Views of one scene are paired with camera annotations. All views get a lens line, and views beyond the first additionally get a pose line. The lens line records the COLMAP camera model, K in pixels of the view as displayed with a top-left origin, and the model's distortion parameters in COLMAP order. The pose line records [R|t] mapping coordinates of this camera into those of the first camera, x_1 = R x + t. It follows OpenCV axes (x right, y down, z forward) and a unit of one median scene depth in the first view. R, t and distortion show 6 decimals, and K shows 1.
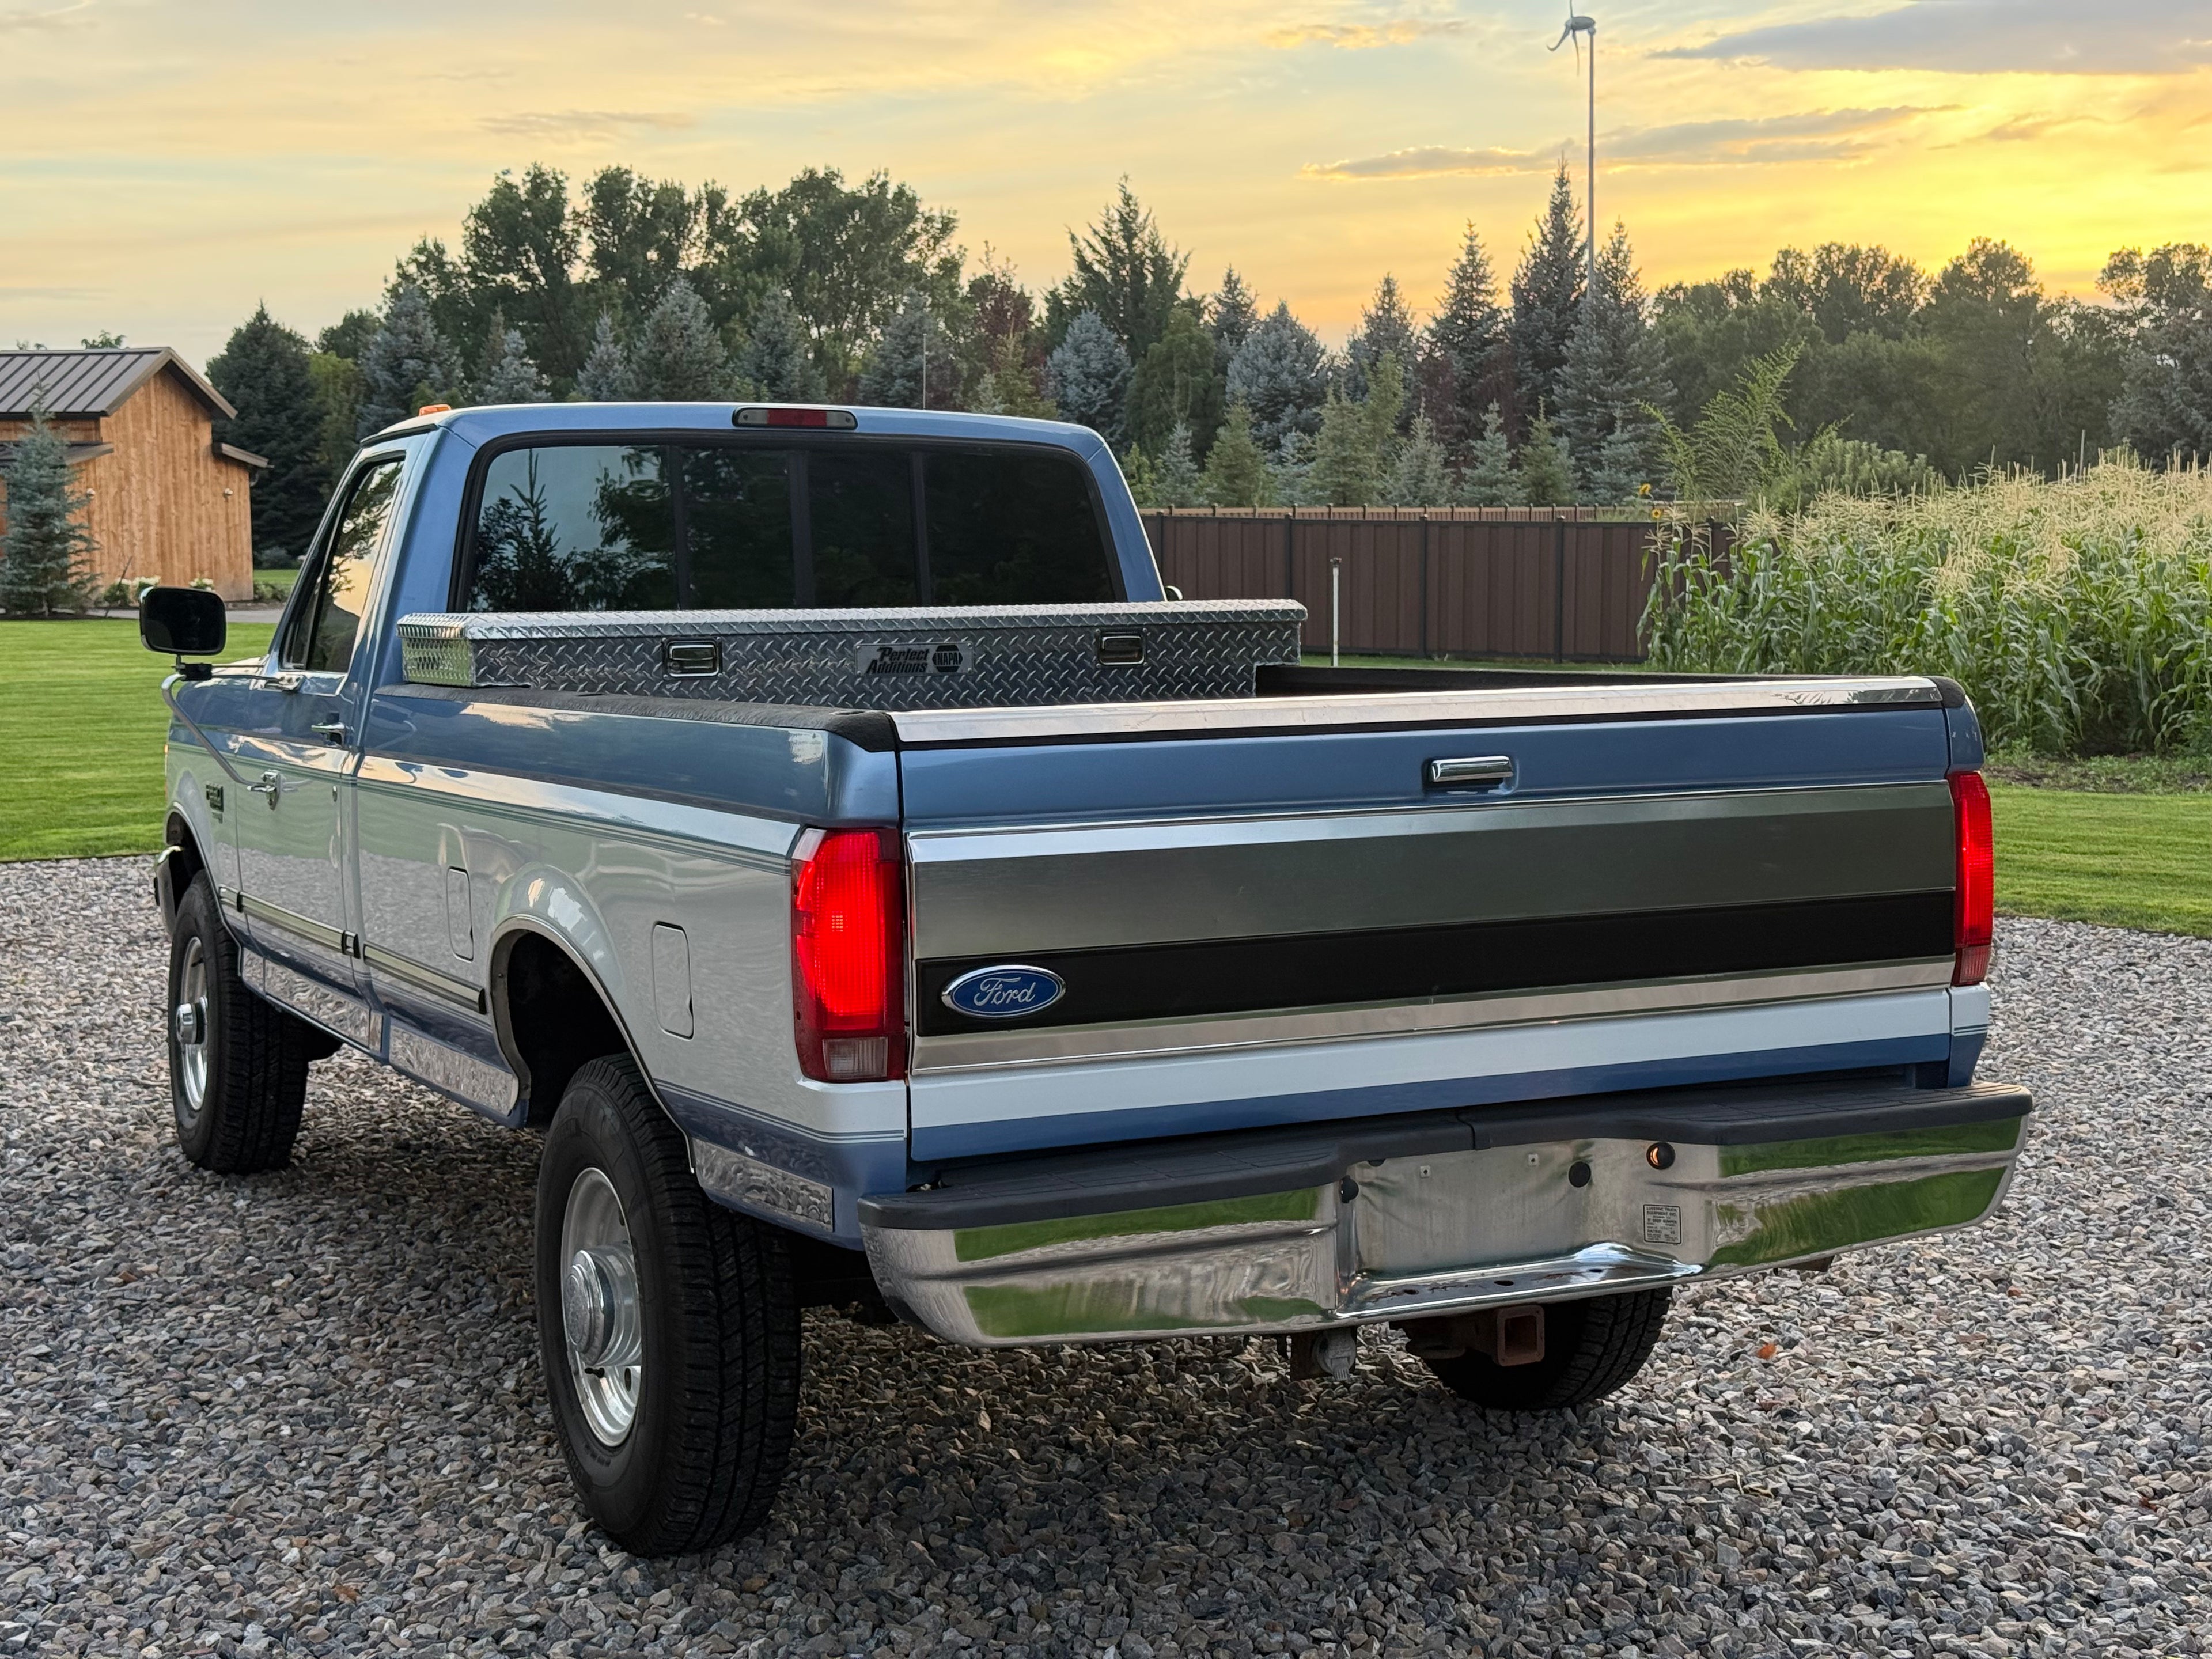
lens RADIAL K [[3070.9, 0, 1106.0], [0, 3070.9, 829.5], [0, 0, 1]] dist [0.194243, -0.419158]
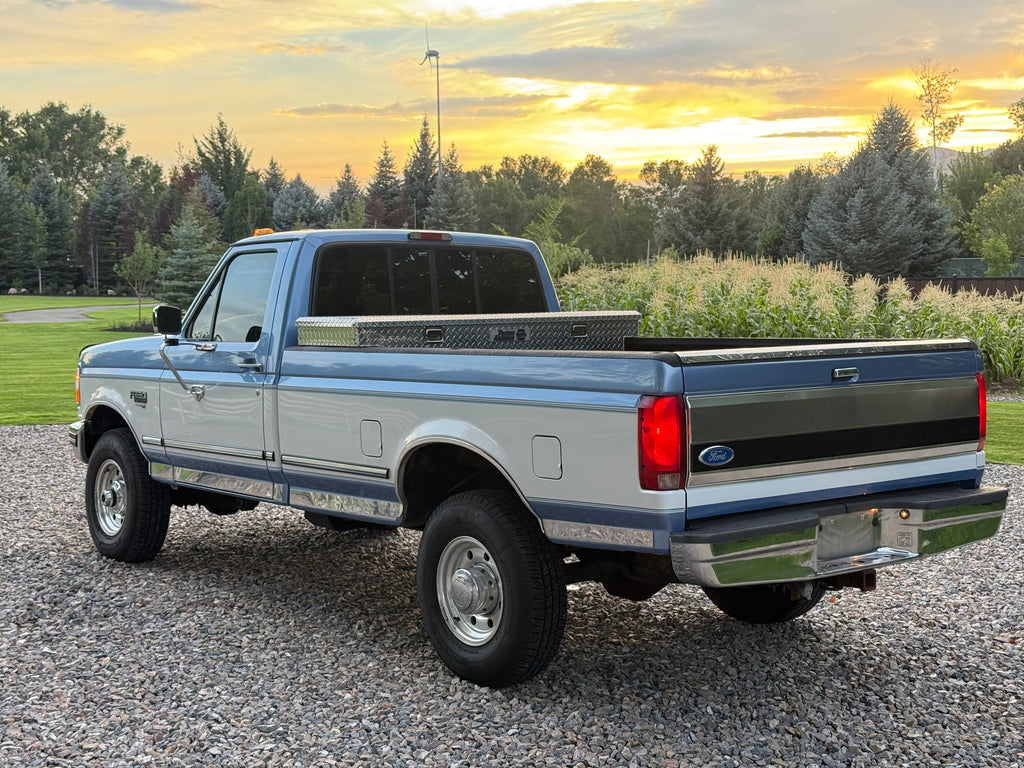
lens RADIAL K [[1422.1, 0, 507.9], [0, 1422.1, 390.2], [0, 0, 1]] dist [0.199047, -0.438274]
pose [[0.975091, -0.011519, 0.221504, -0.242742], [0.015791, 0.999722, -0.017527, 0.007044], [-0.221240, 0.020588, 0.975002, -0.091058]]
